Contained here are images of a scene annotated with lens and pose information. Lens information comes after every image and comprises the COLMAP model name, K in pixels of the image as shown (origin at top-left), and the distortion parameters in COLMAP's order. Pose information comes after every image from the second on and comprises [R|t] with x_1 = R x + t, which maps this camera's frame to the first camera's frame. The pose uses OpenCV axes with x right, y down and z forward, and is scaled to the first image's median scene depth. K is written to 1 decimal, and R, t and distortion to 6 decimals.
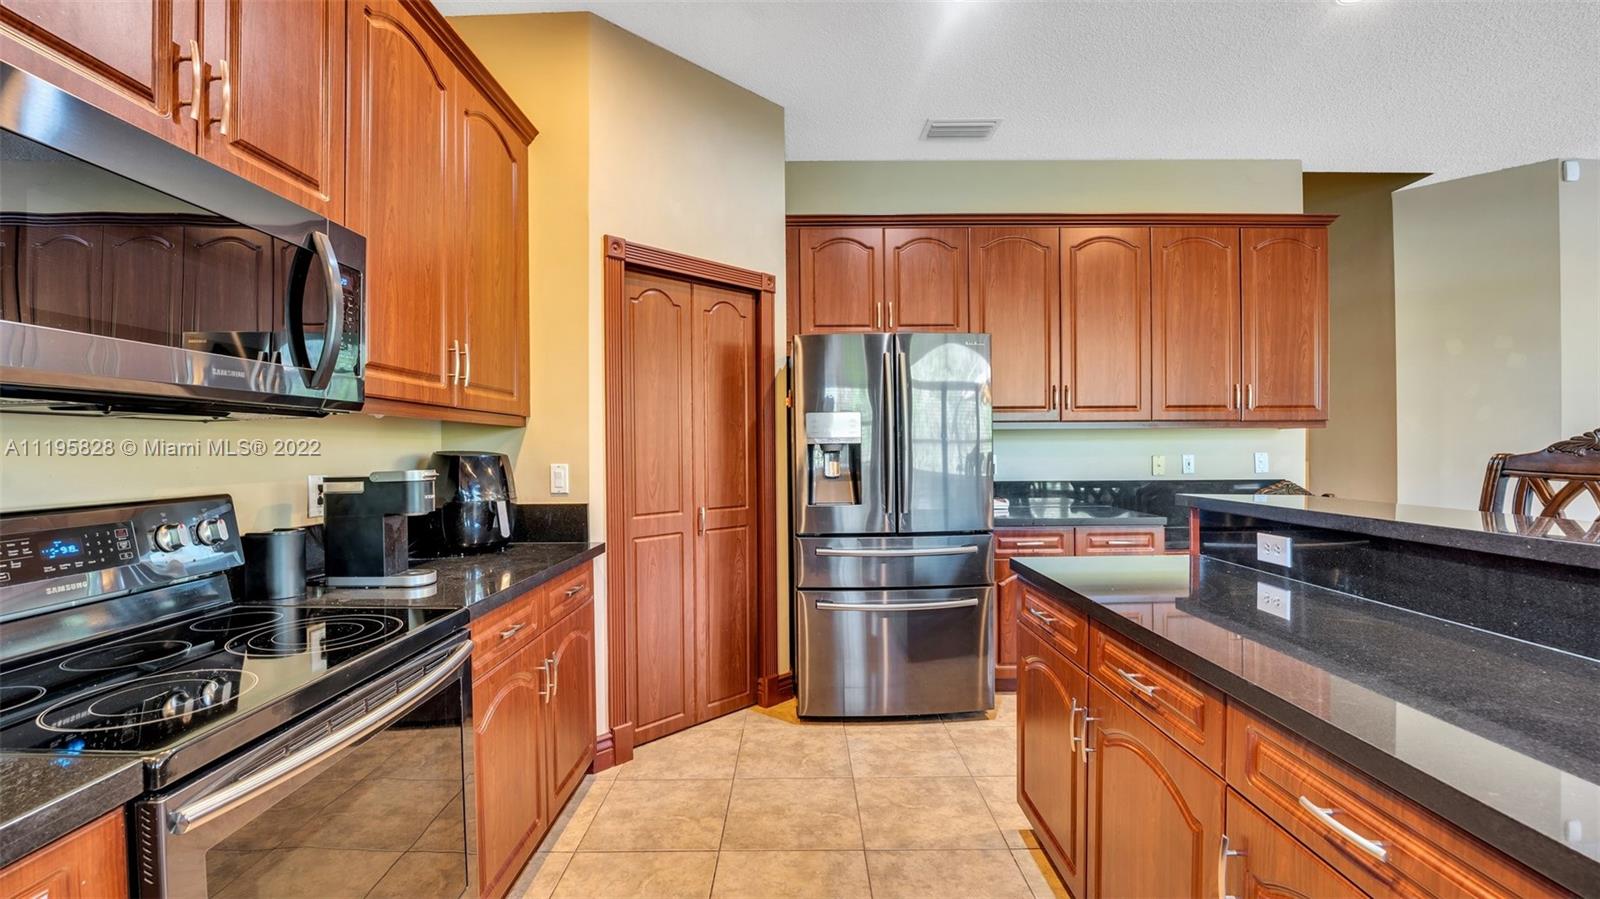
lens RADIAL K [[667.7, 0, 793.8], [0, 667.7, 449.3], [0, 0, 1]] dist [-0.020690, 0.000277]
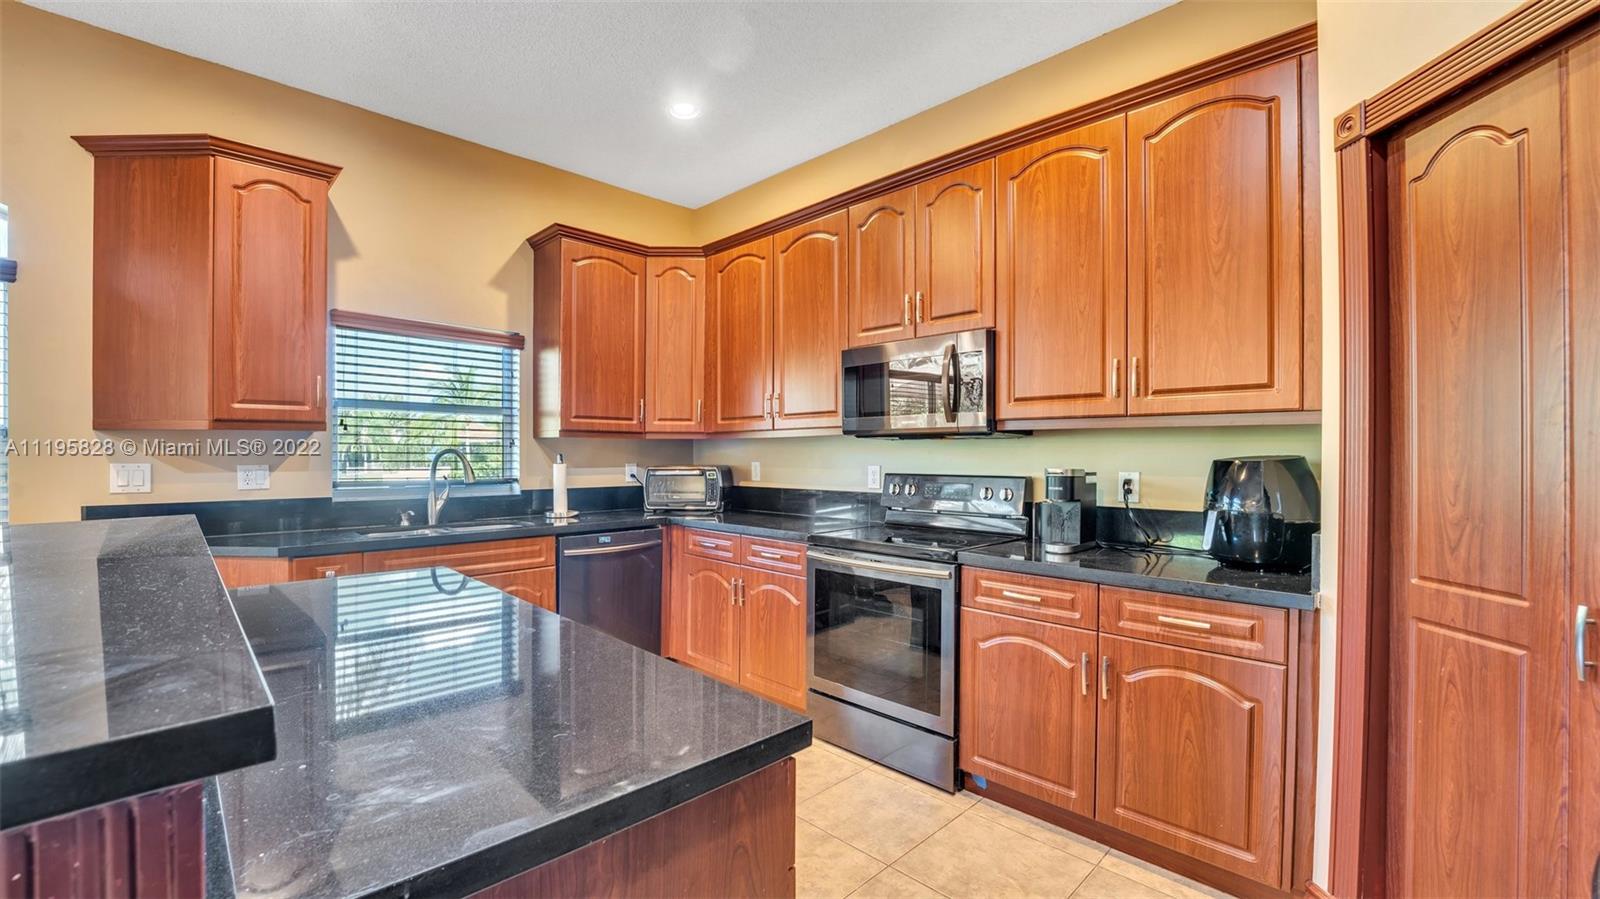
lens RADIAL K [[649.1, 0, 797.6], [0, 649.1, 455.6], [0, 0, 1]] dist [-0.022945, -0.000247]
pose [[-0.704716, 0.007249, -0.709452, 0.502363], [0.001890, 0.999963, 0.008340, -0.004970], [0.709487, 0.004537, -0.704704, 1.043925]]
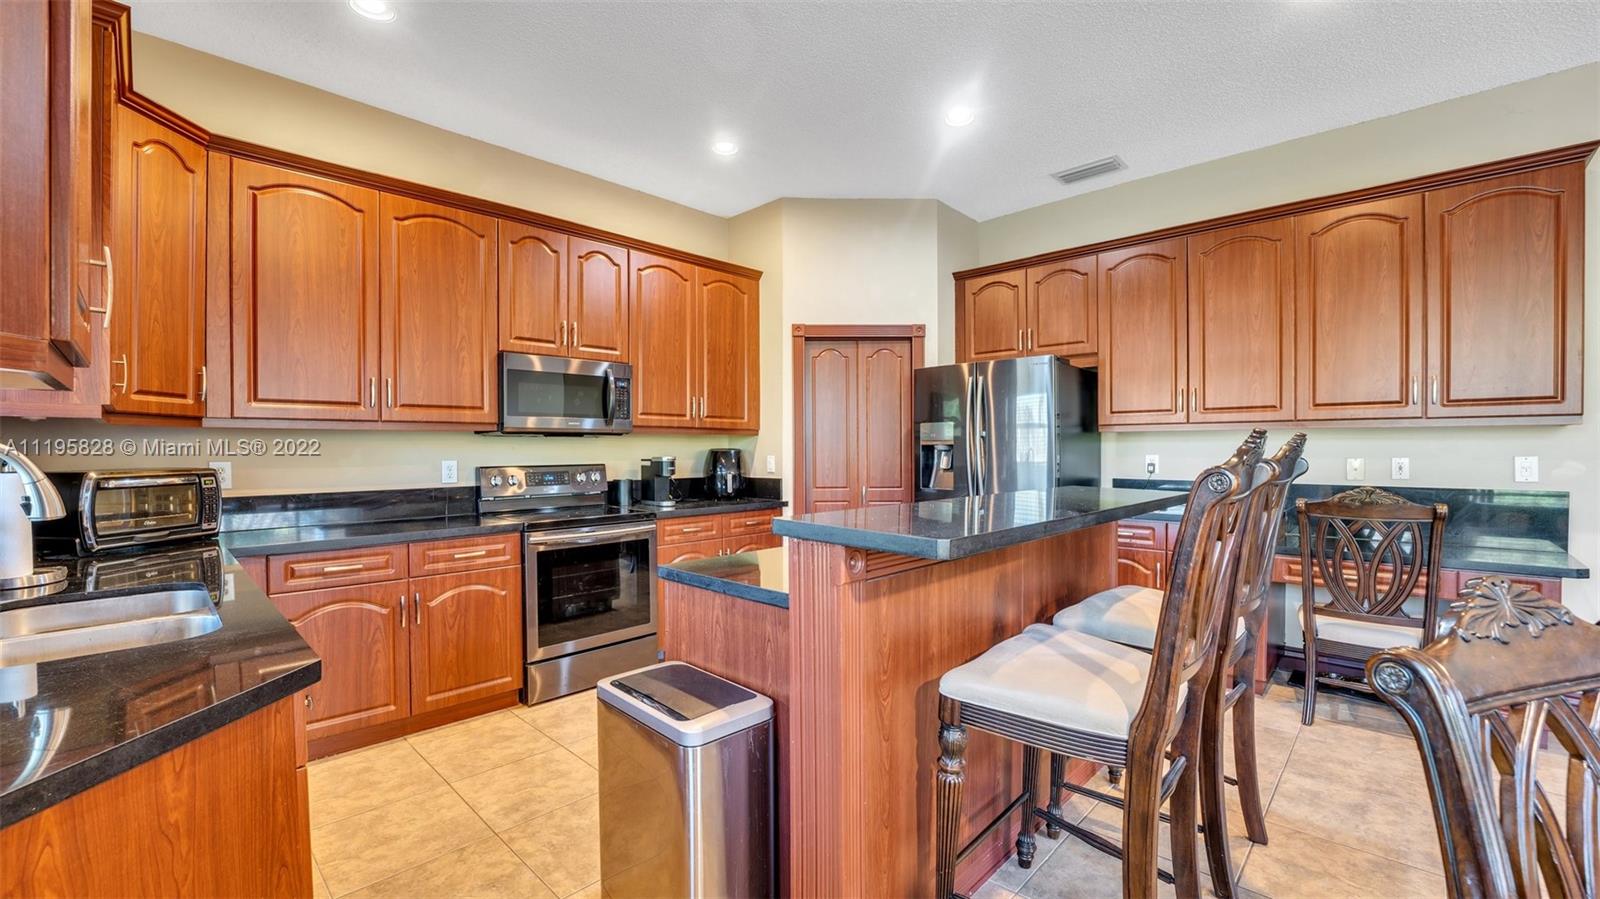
lens RADIAL K [[654.1, 0, 800.0], [0, 654.1, 456.2], [0, 0, 1]] dist [-0.020789, -0.000242]
pose [[0.721953, 0.014471, -0.691790, 0.895168], [-0.003349, 0.999843, 0.017419, -0.007914], [0.691934, -0.010259, 0.721888, -0.212940]]
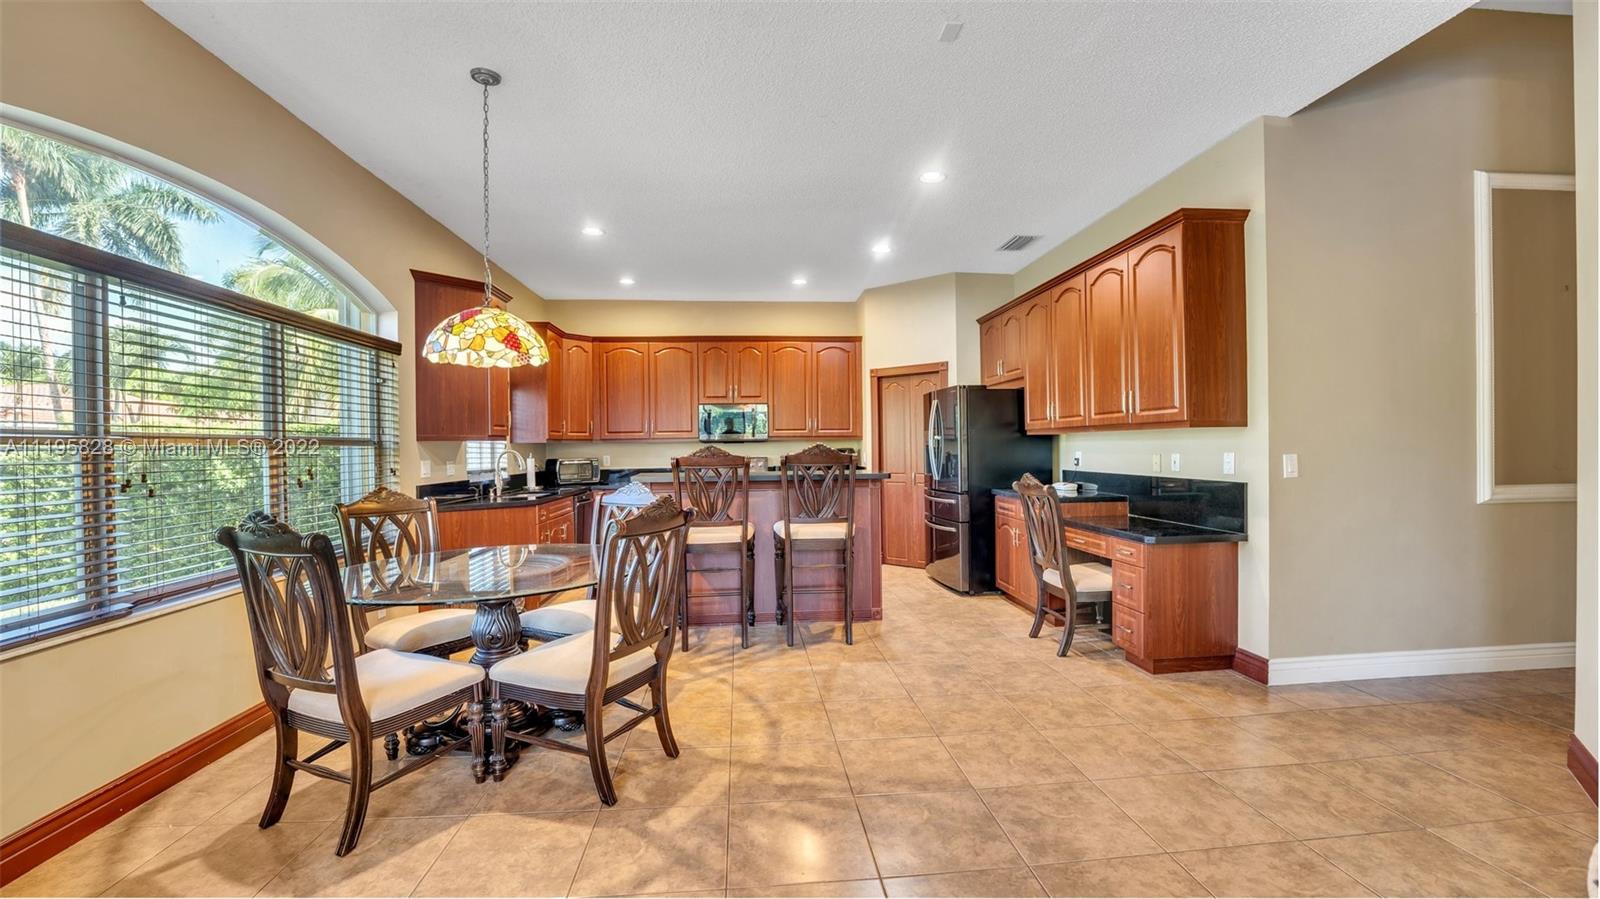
lens RADIAL K [[644.6, 0, 795.1], [0, 644.6, 455.7], [0, 0, 1]] dist [-0.022694, -0.000285]
pose [[0.083186, 0.018867, -0.996355, 2.292325], [0.010879, 0.999744, 0.019839, -0.022199], [0.996475, -0.012490, 0.082959, 0.460160]]
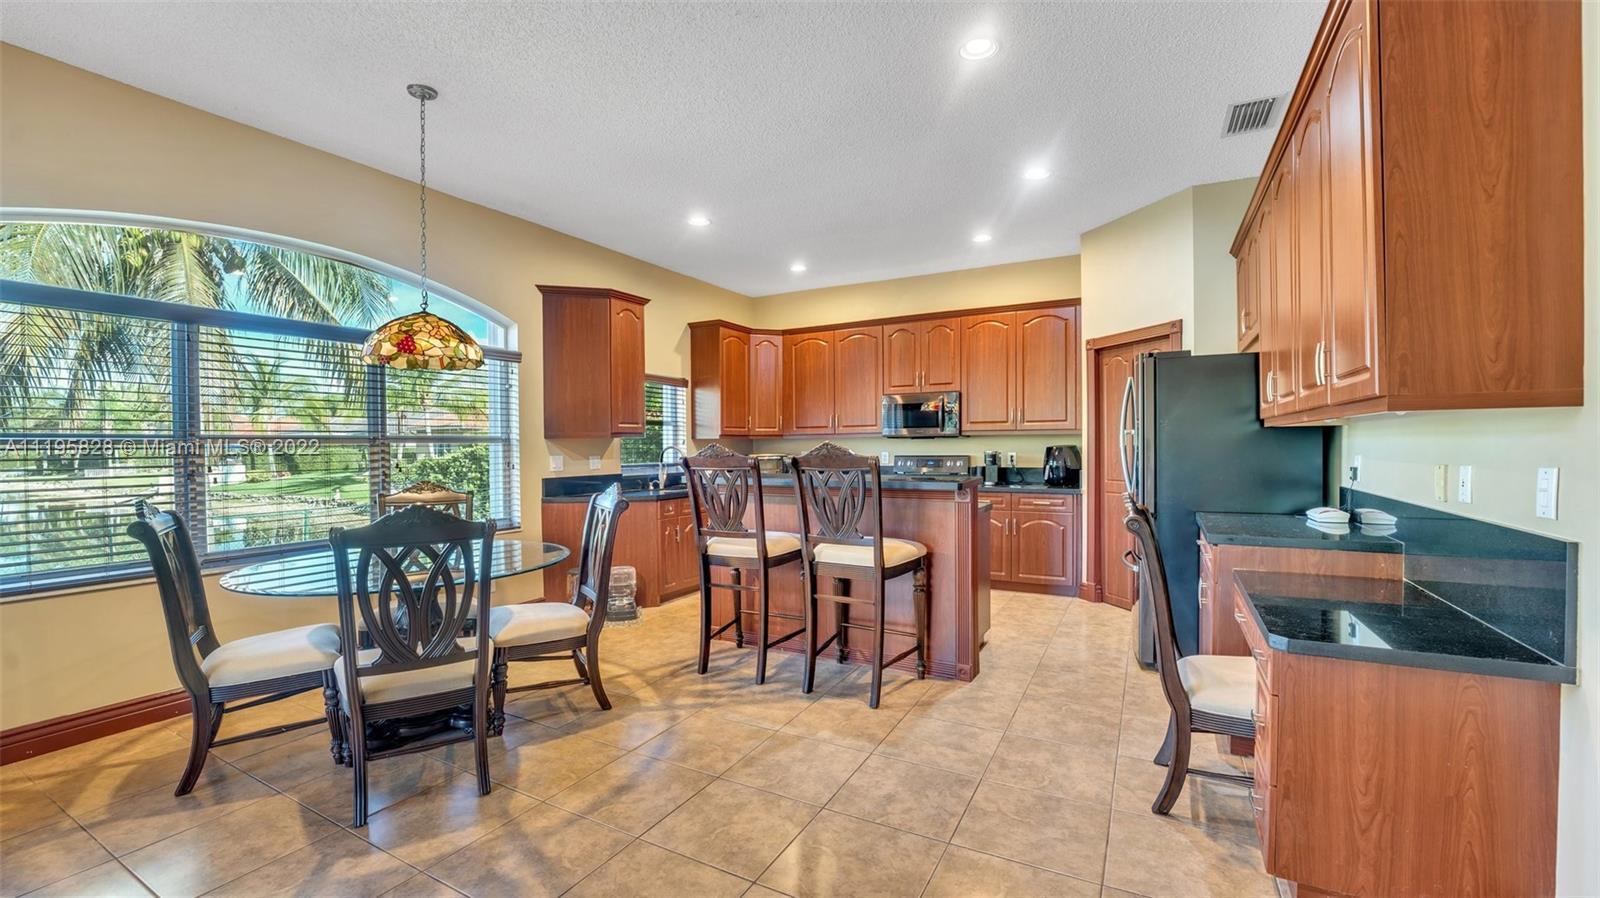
lens RADIAL K [[649.1, 0, 797.6], [0, 649.1, 455.1], [0, 0, 1]] dist [-0.022945, -0.000247]
pose [[-0.482080, 0.025507, -0.875756, 1.854108], [0.011349, 0.999674, 0.022869, -0.023712], [0.876054, 0.001086, -0.482212, 1.158532]]
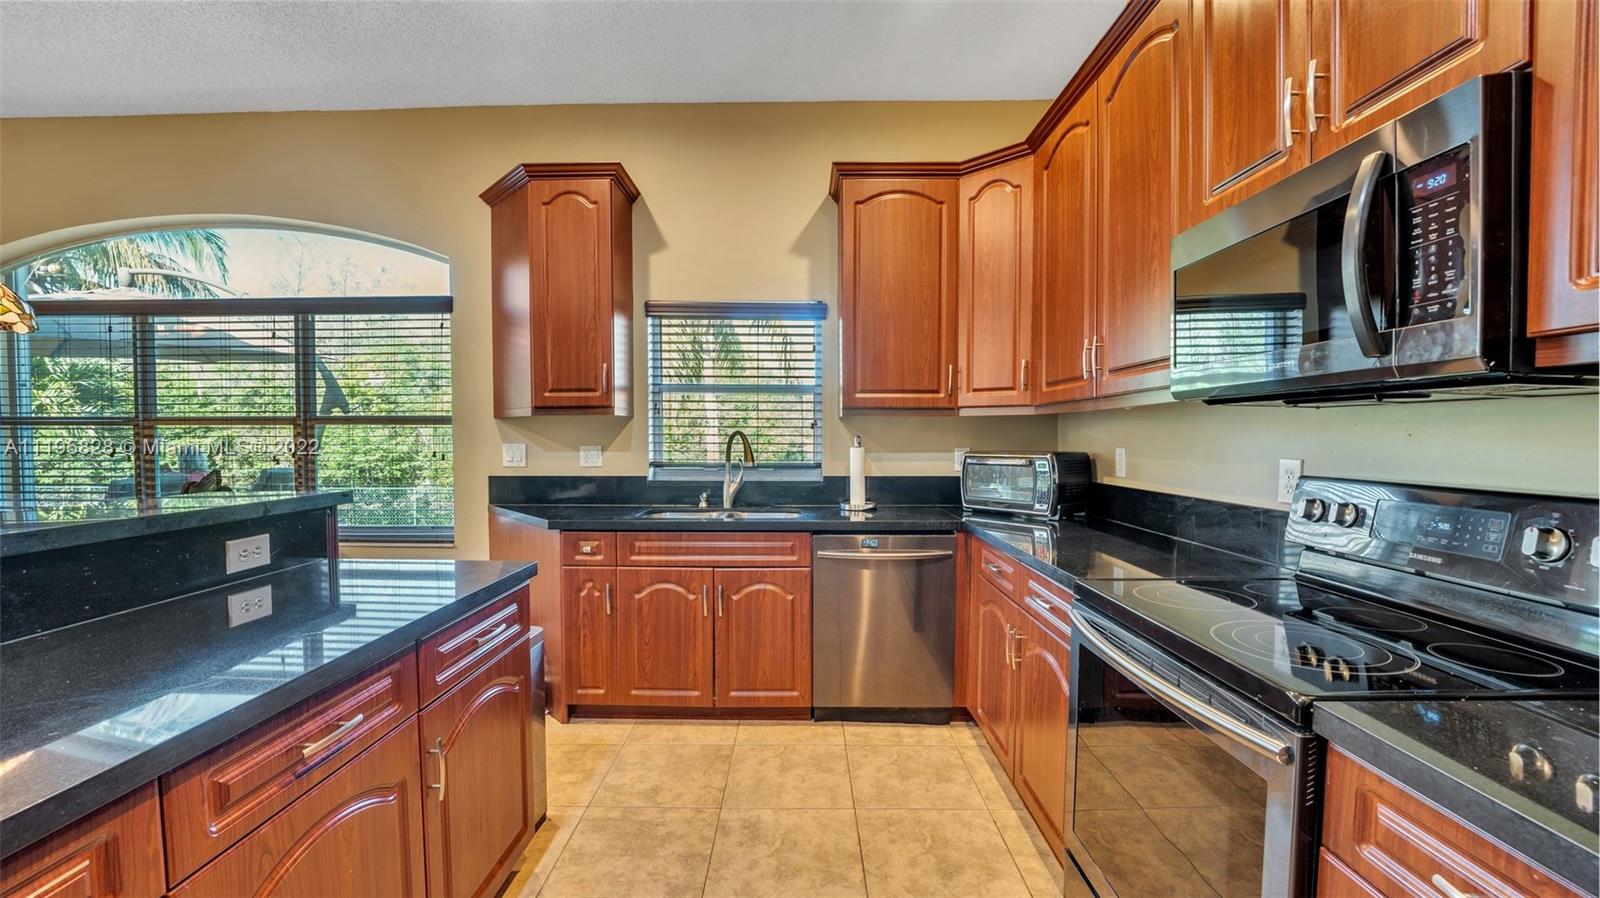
lens RADIAL K [[649.1, 0, 797.6], [0, 649.1, 455.1], [0, 0, 1]] dist [-0.022945, -0.000247]
pose [[-0.999980, 0.006243, 0.001272, -0.019848], [0.006282, 0.999412, 0.033714, -0.003408], [-0.001061, 0.033722, -0.999431, 0.895015]]
